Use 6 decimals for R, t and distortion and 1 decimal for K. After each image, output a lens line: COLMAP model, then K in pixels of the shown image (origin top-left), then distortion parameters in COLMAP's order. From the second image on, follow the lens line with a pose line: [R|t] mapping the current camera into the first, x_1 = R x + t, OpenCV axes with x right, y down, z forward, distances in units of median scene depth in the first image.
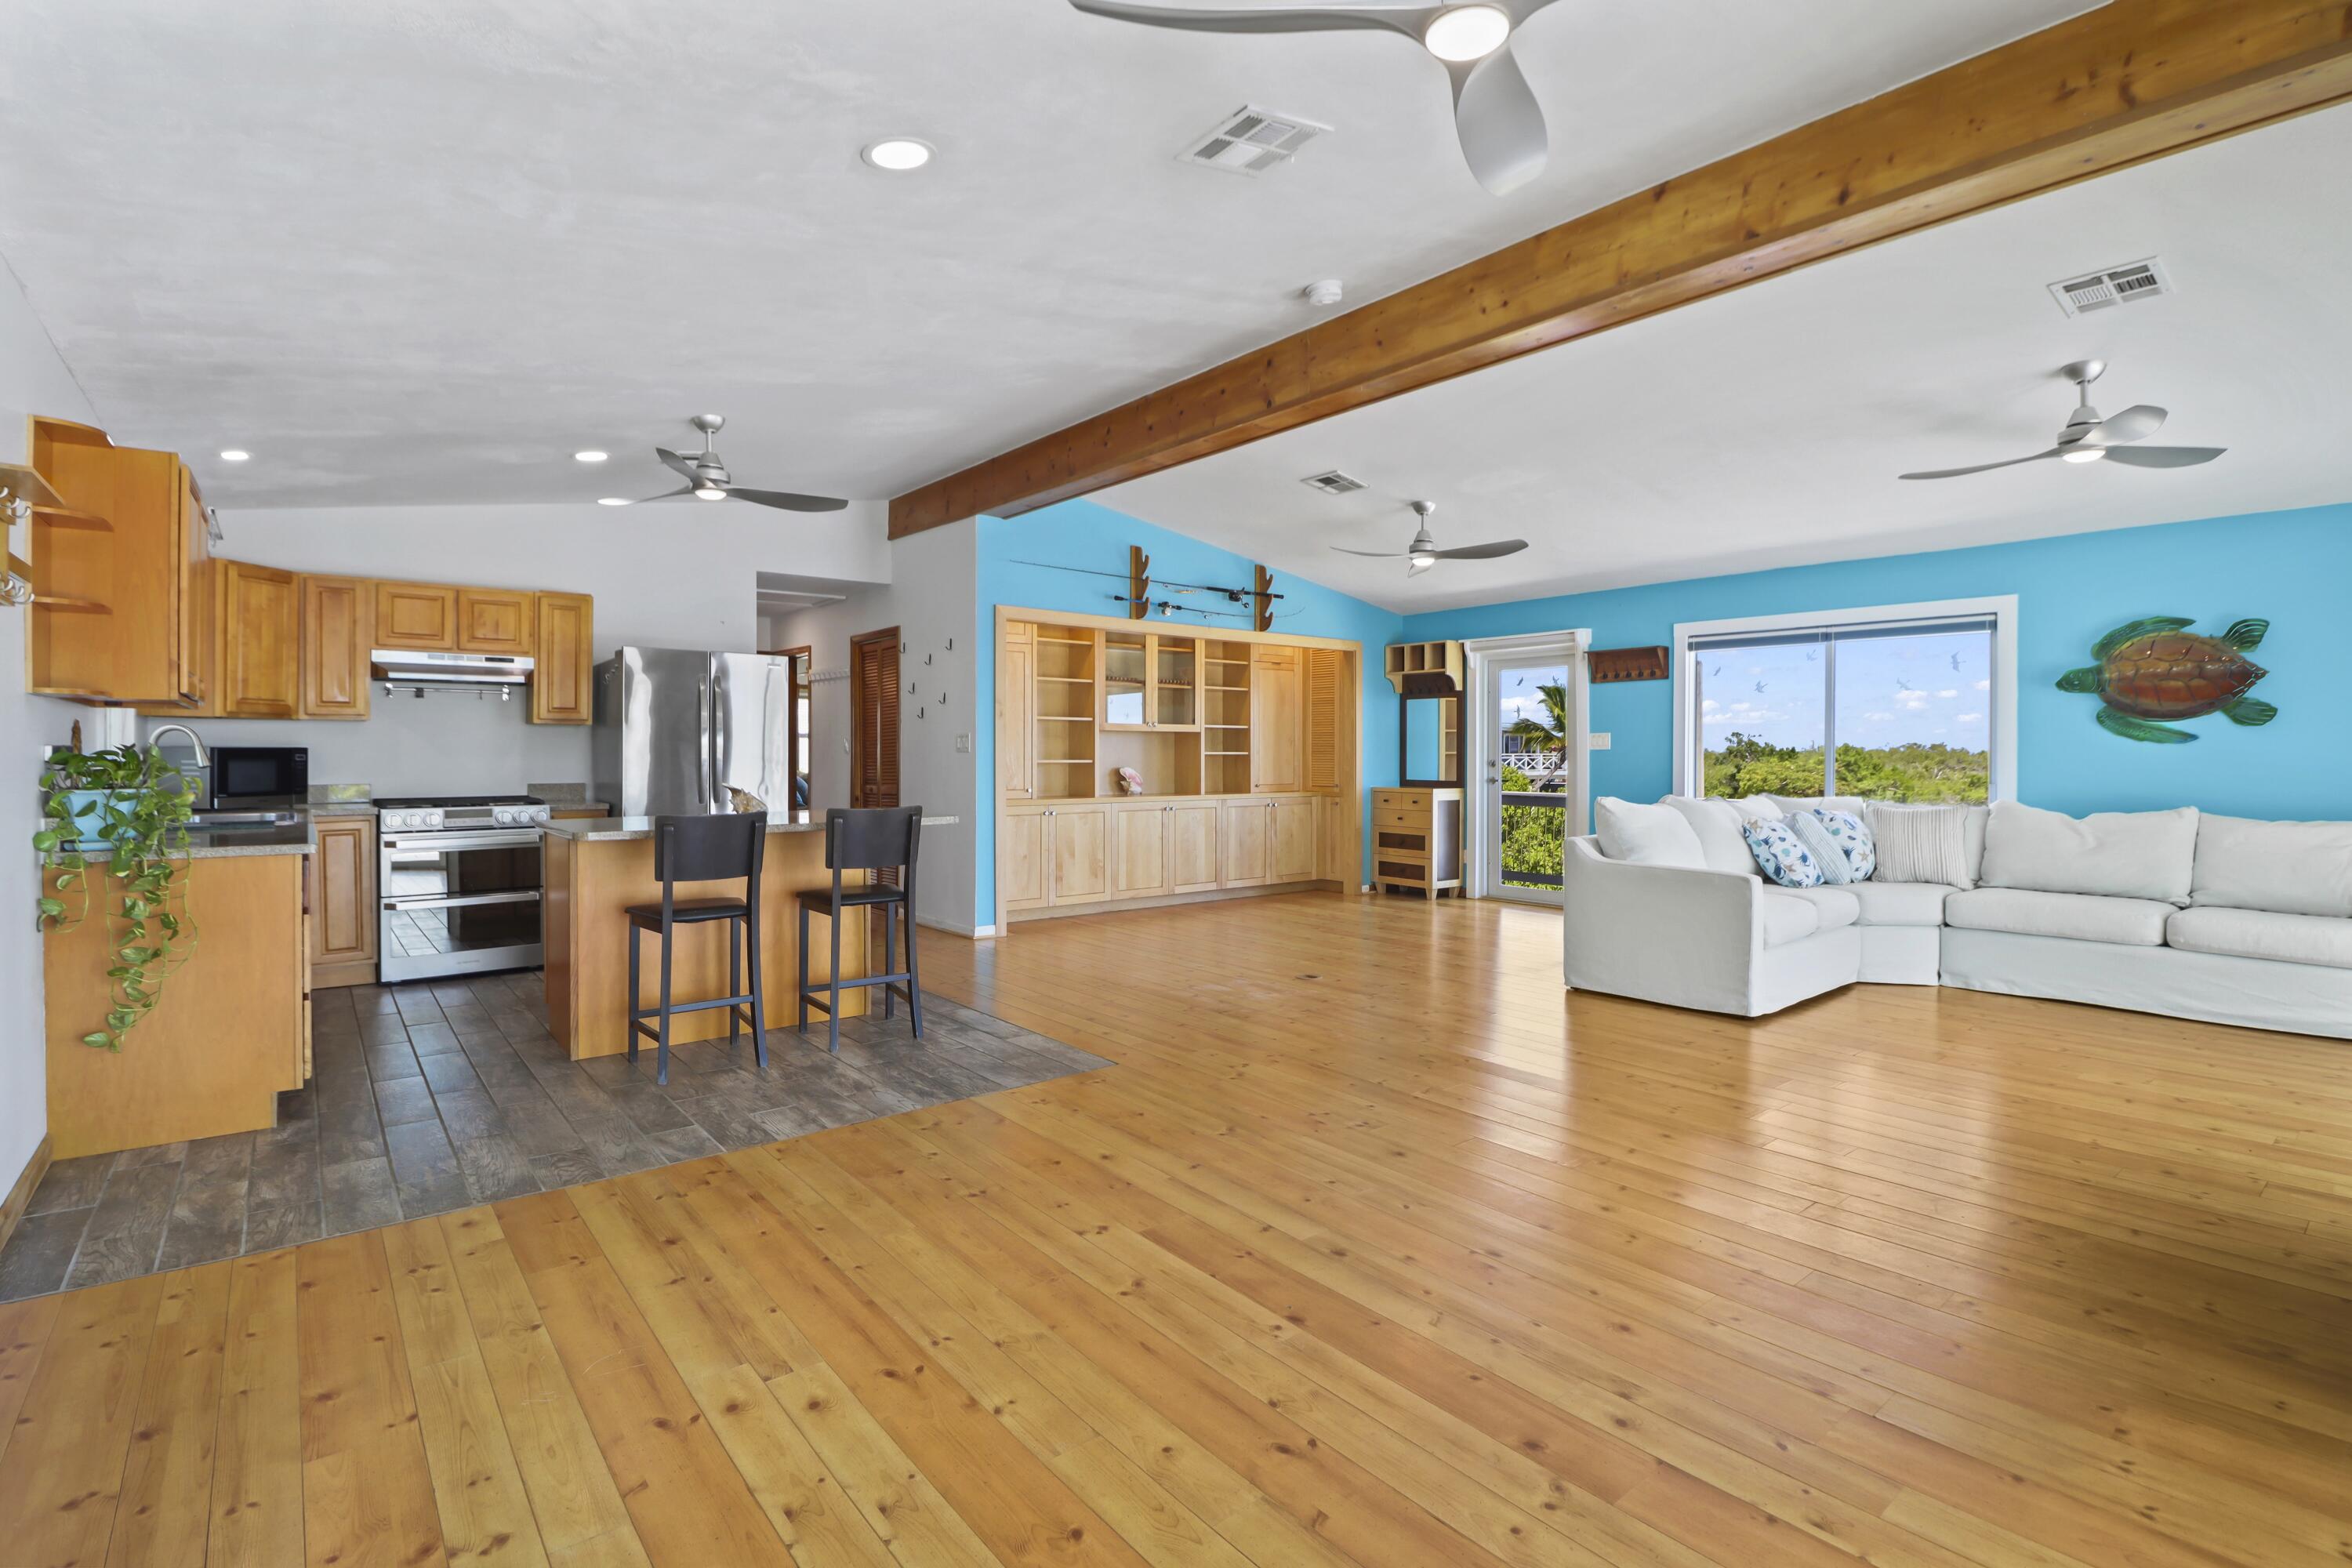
lens RADIAL K [[1087.0, 0, 1177.4], [0, 1087.0, 742.6], [0, 0, 1]] dist [0.000273, -0.011972]
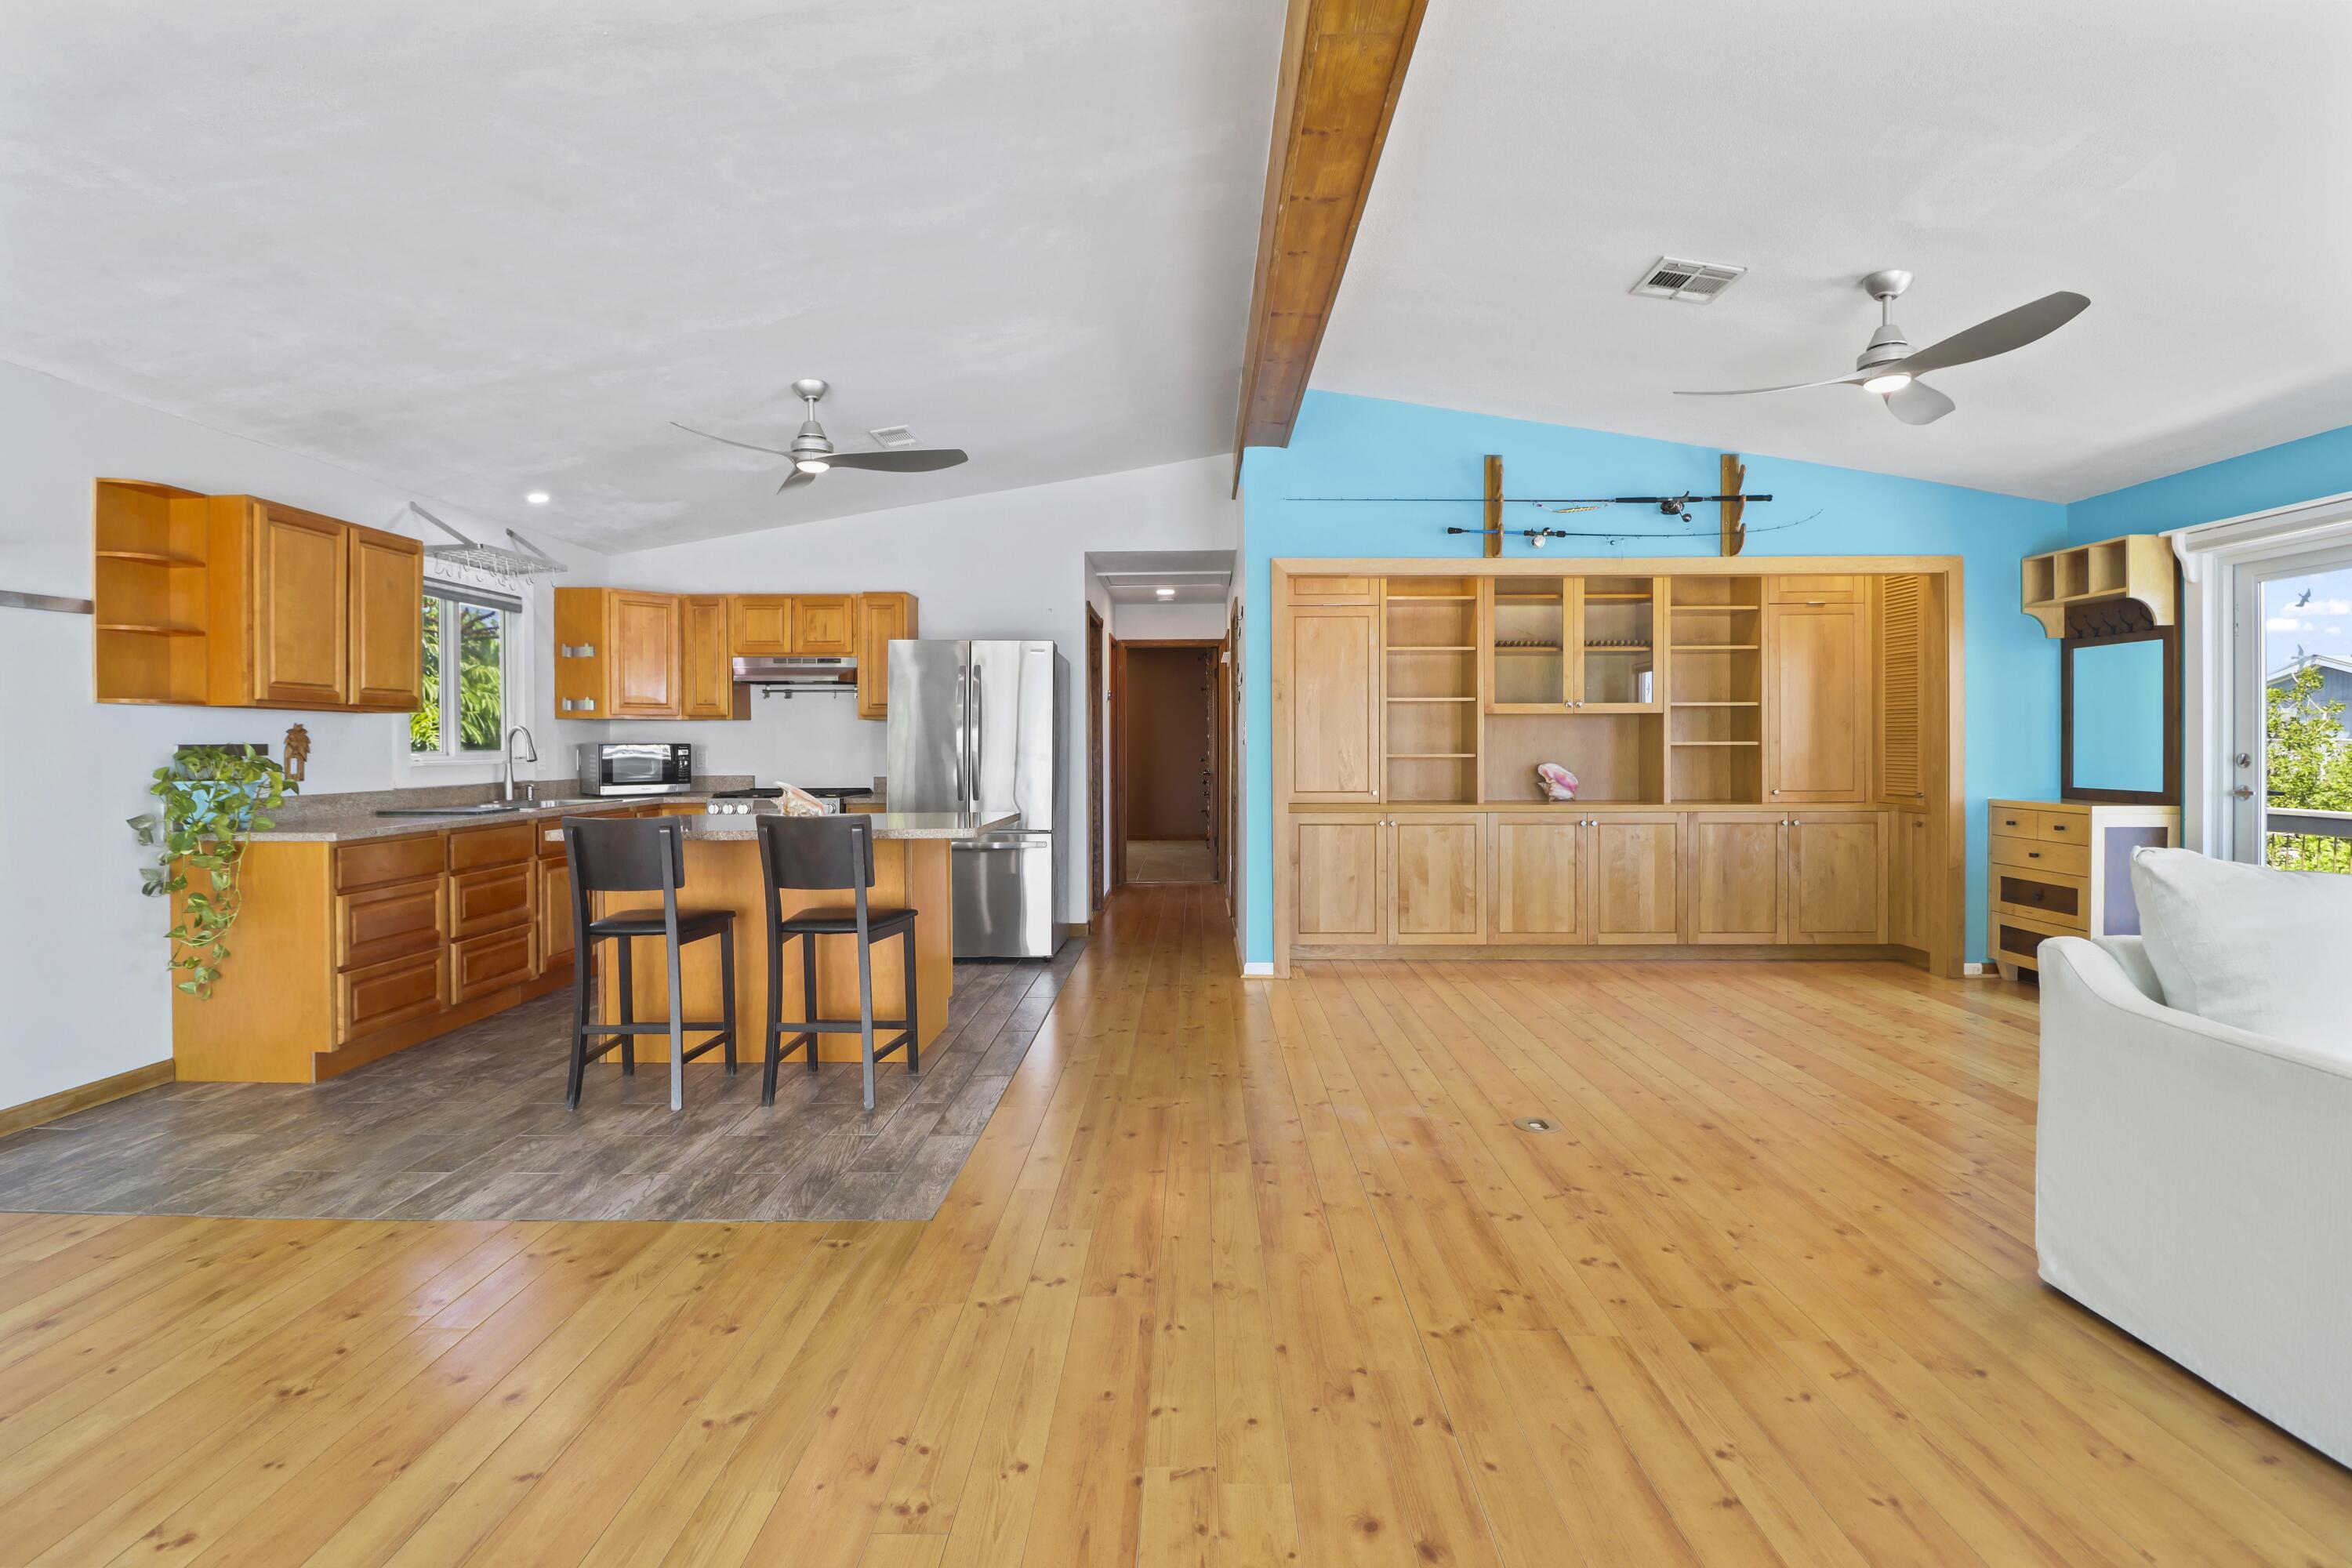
lens RADIAL K [[1087.0, 0, 1177.4], [0, 1087.0, 742.6], [0, 0, 1]] dist [0.000273, -0.011972]
pose [[0.771306, -0.006294, -0.636433, 0.255941], [0.011408, 0.999927, 0.003937, 0.003262], [0.636362, -0.010297, 0.771322, 0.314776]]
